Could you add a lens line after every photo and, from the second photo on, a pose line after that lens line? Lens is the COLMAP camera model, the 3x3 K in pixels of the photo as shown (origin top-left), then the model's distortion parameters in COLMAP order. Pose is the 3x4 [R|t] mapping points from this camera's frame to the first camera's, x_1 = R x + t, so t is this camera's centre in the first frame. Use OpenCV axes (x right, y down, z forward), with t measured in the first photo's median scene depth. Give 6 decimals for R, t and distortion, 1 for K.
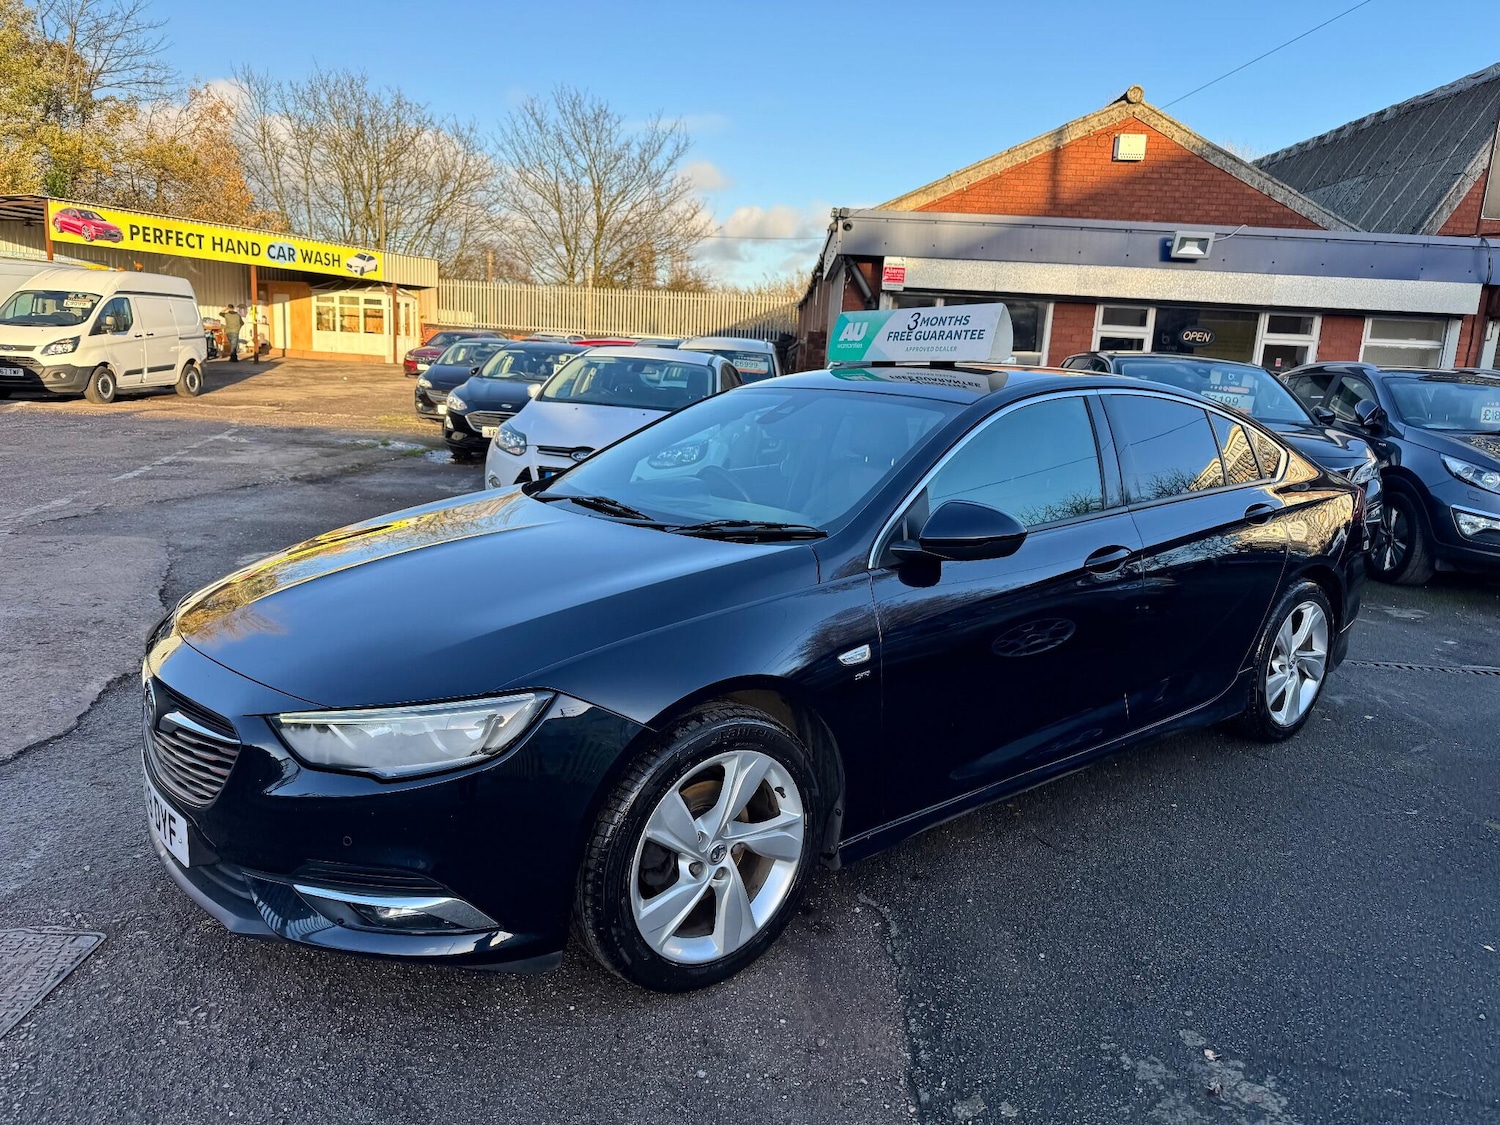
lens RADIAL K [[1052.8, 0, 748.1], [0, 1052.8, 571.7], [0, 0, 1]] dist [0.017312, -0.018928]
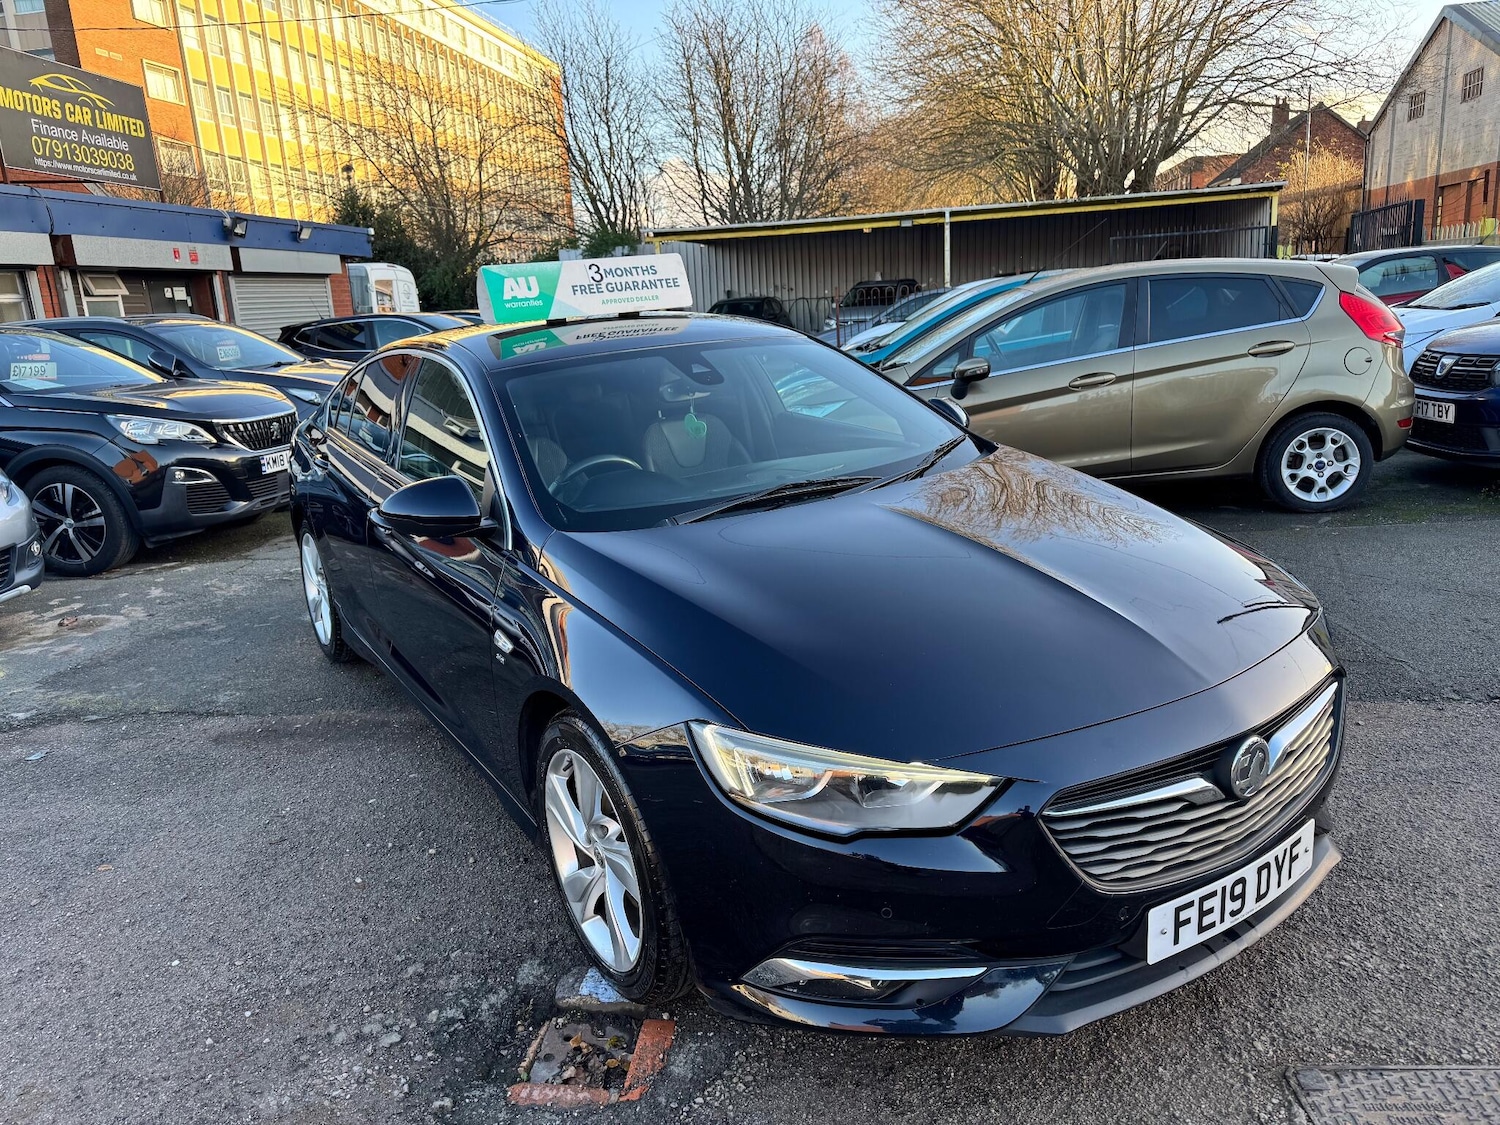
lens RADIAL K [[1054.9, 0, 749.8], [0, 1054.9, 559.8], [0, 0, 1]] dist [0.011618, -0.010636]
pose [[0.096018, -0.296065, 0.950329, -0.183937], [0.264313, 0.928049, 0.262419, -0.046109], [-0.959645, 0.225987, 0.167363, 0.166922]]
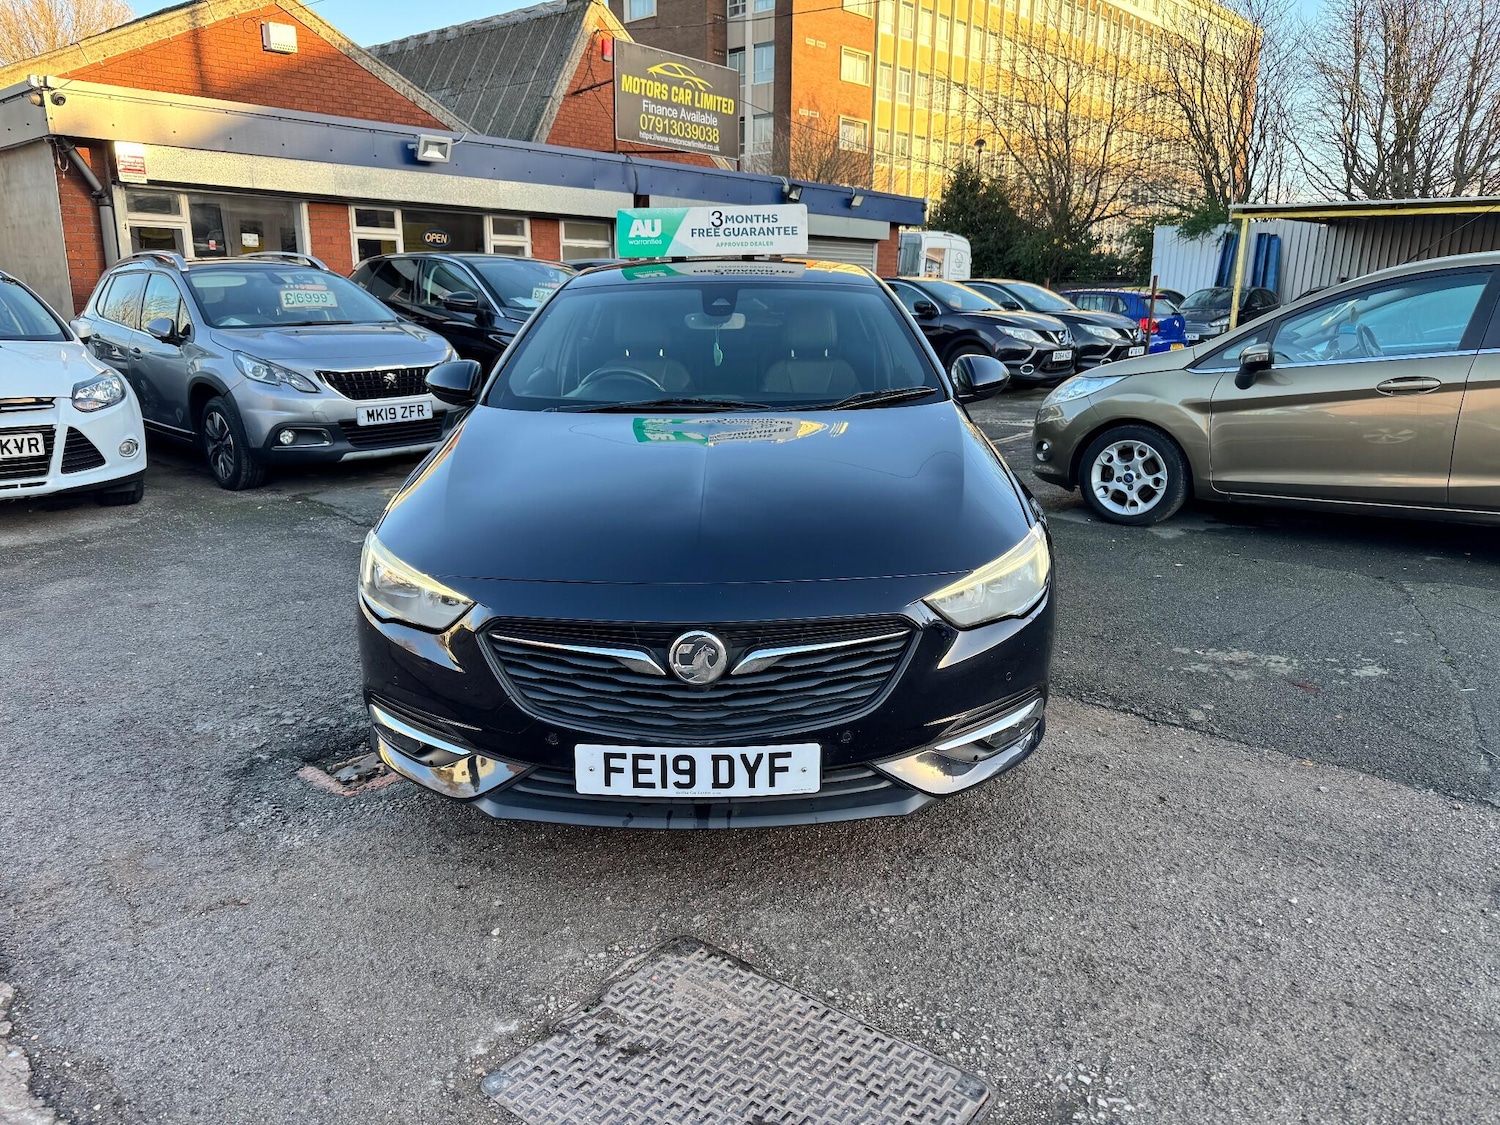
lens RADIAL K [[1052.8, 0, 748.1], [0, 1052.8, 571.7], [0, 0, 1]] dist [0.017312, -0.018928]
pose [[0.629660, -0.243569, 0.737701, -0.164121], [0.180776, 0.969451, 0.165786, -0.011617], [-0.755545, 0.028970, 0.654456, 0.054359]]
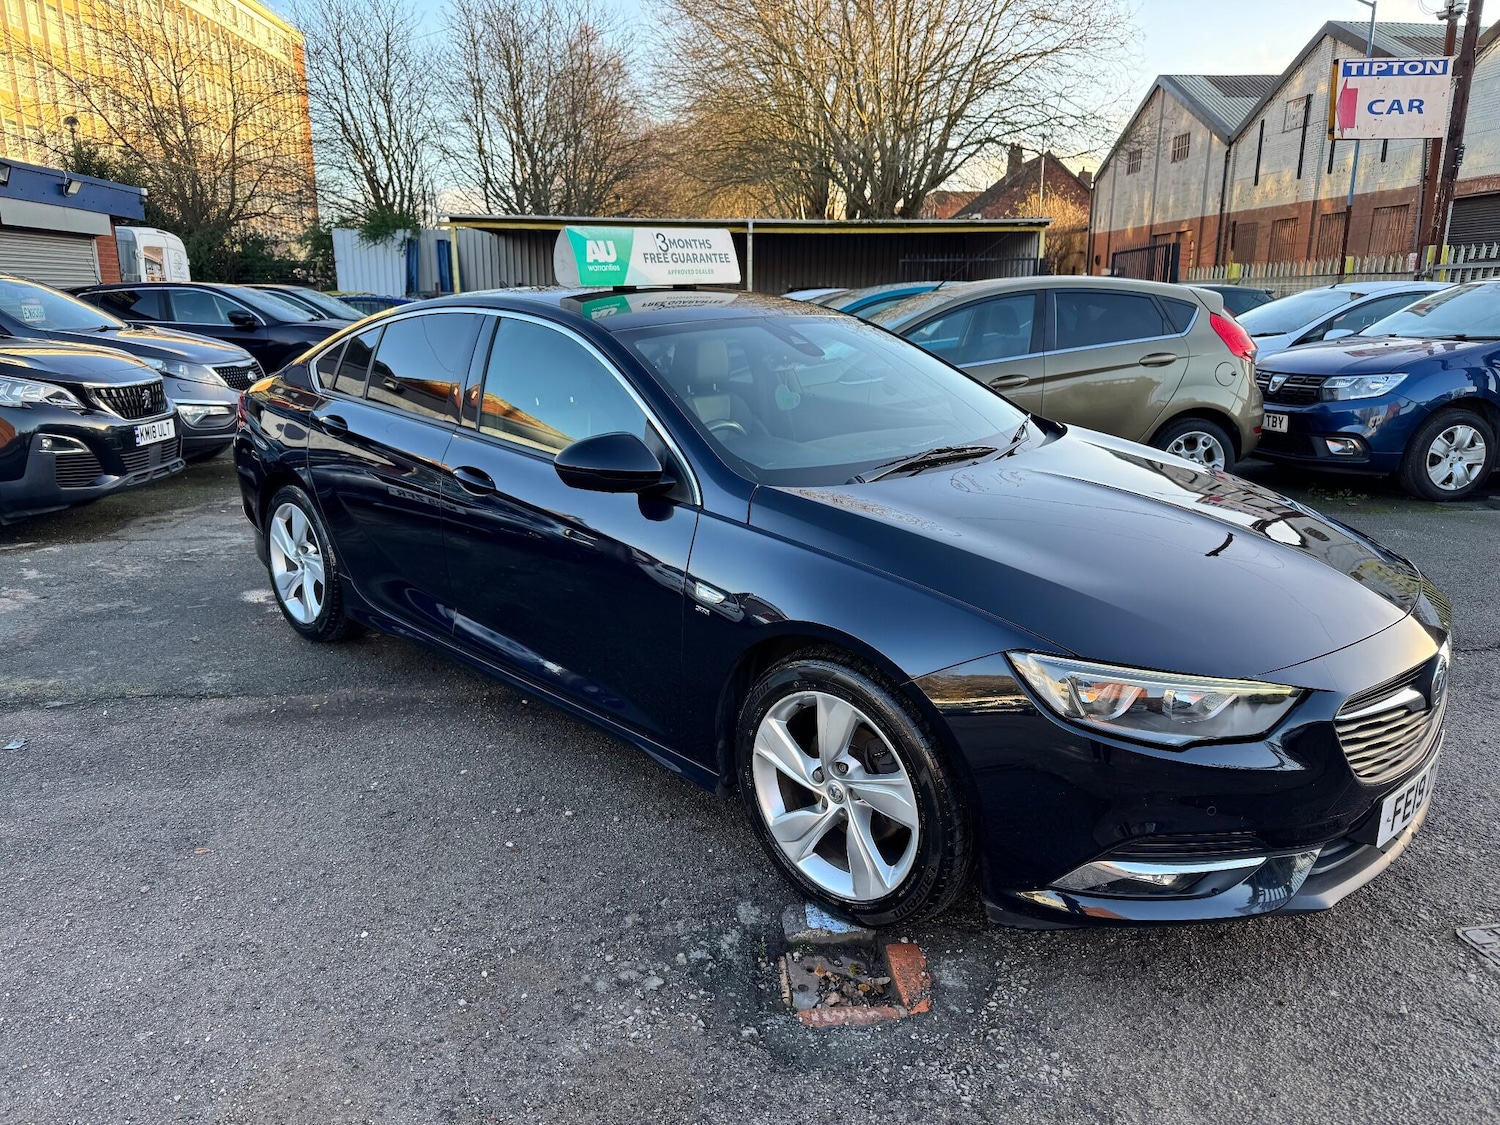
lens RADIAL K [[1052.3, 0, 751.4], [0, 1052.3, 566.1], [0, 0, 1]] dist [0.020233, -0.021870]
pose [[-0.124313, -0.296473, 0.946916, -0.191408], [0.192776, 0.928918, 0.316146, -0.055435], [-0.973336, 0.221844, -0.058324, 0.229307]]
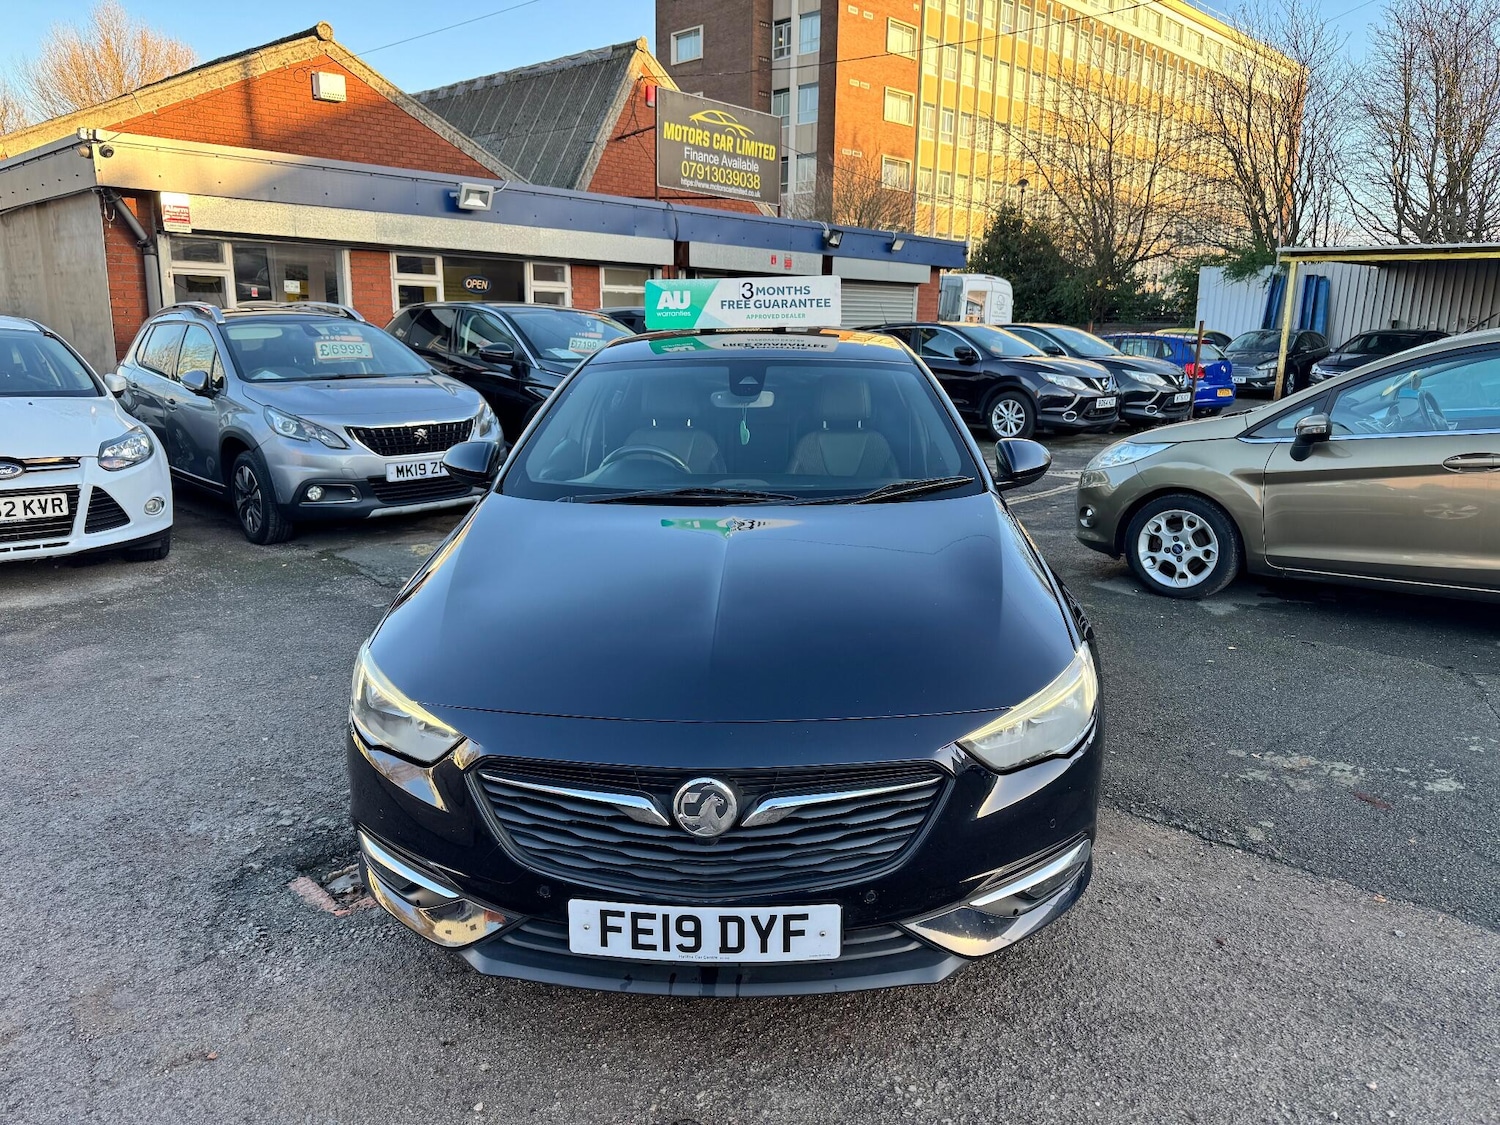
lens RADIAL K [[1049.5, 0, 754.1], [0, 1049.5, 565.3], [0, 0, 1]] dist [0.037933, -0.049612]
pose [[0.655626, -0.209763, 0.725365, -0.151479], [0.173155, 0.976806, 0.125969, -0.021023], [-0.734964, 0.043012, 0.676741, 0.059231]]
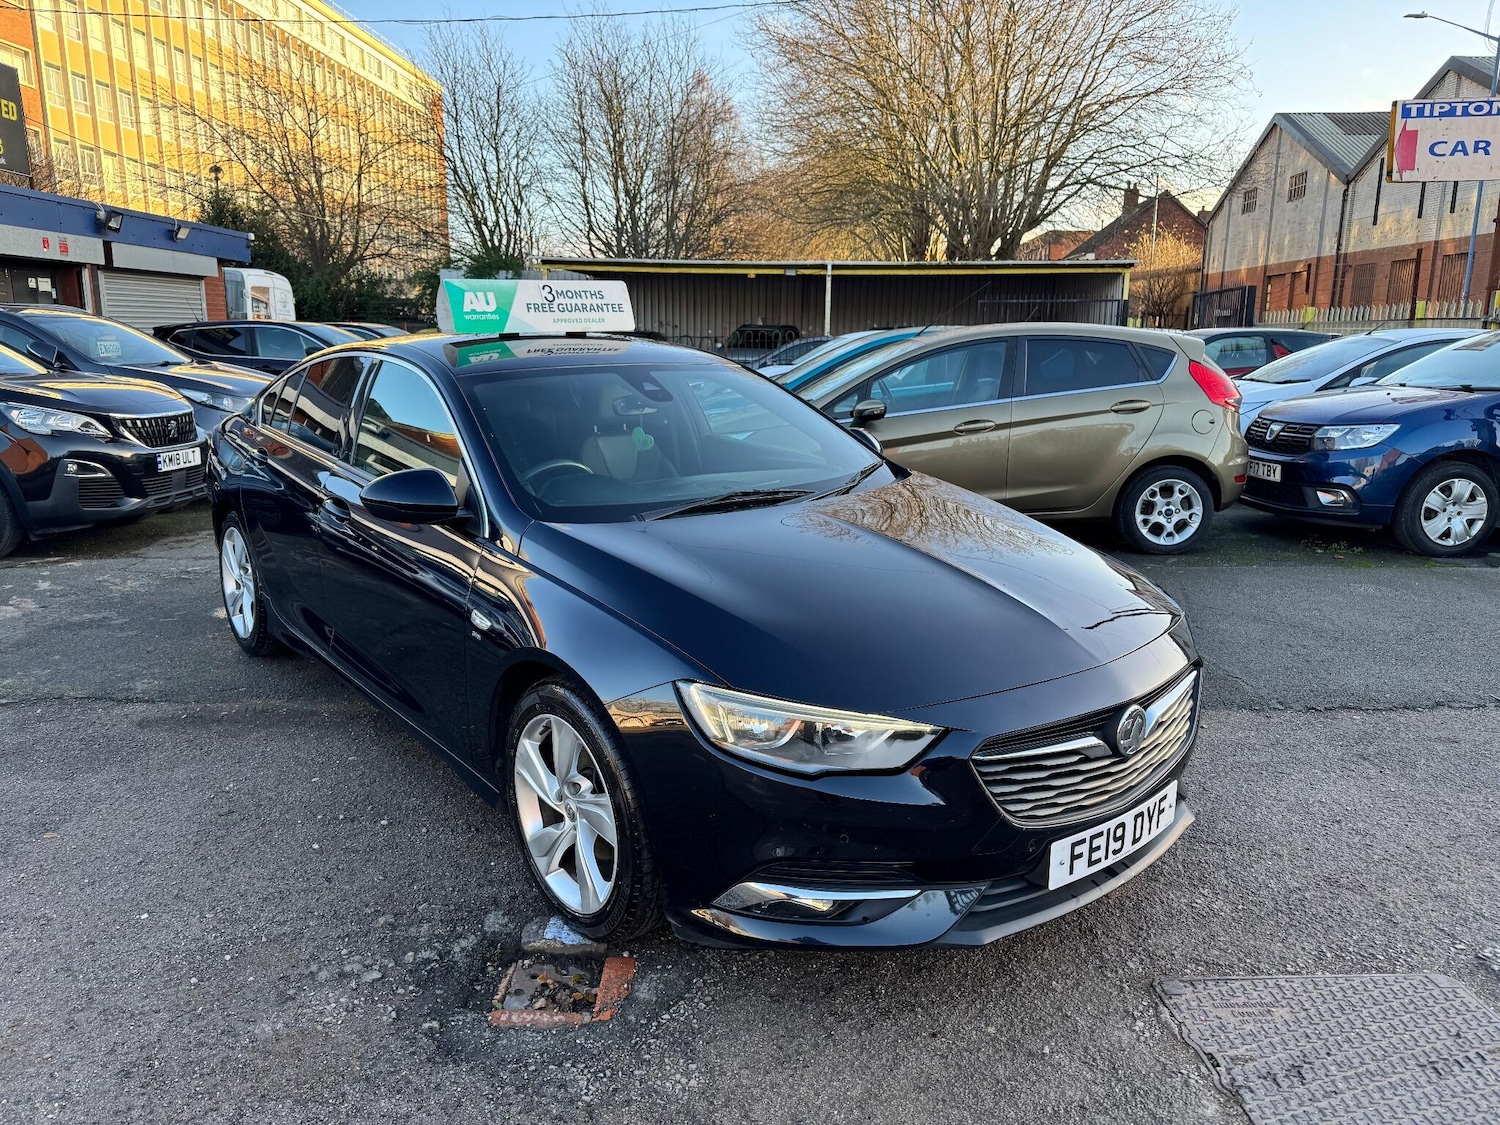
lens RADIAL K [[1052.3, 0, 751.4], [0, 1052.3, 566.1], [0, 0, 1]] dist [0.020233, -0.021870]
pose [[-0.016870, -0.266263, 0.963753, -0.204481], [0.192856, 0.944923, 0.264437, -0.048283], [-0.981082, 0.190327, 0.035410, 0.179319]]
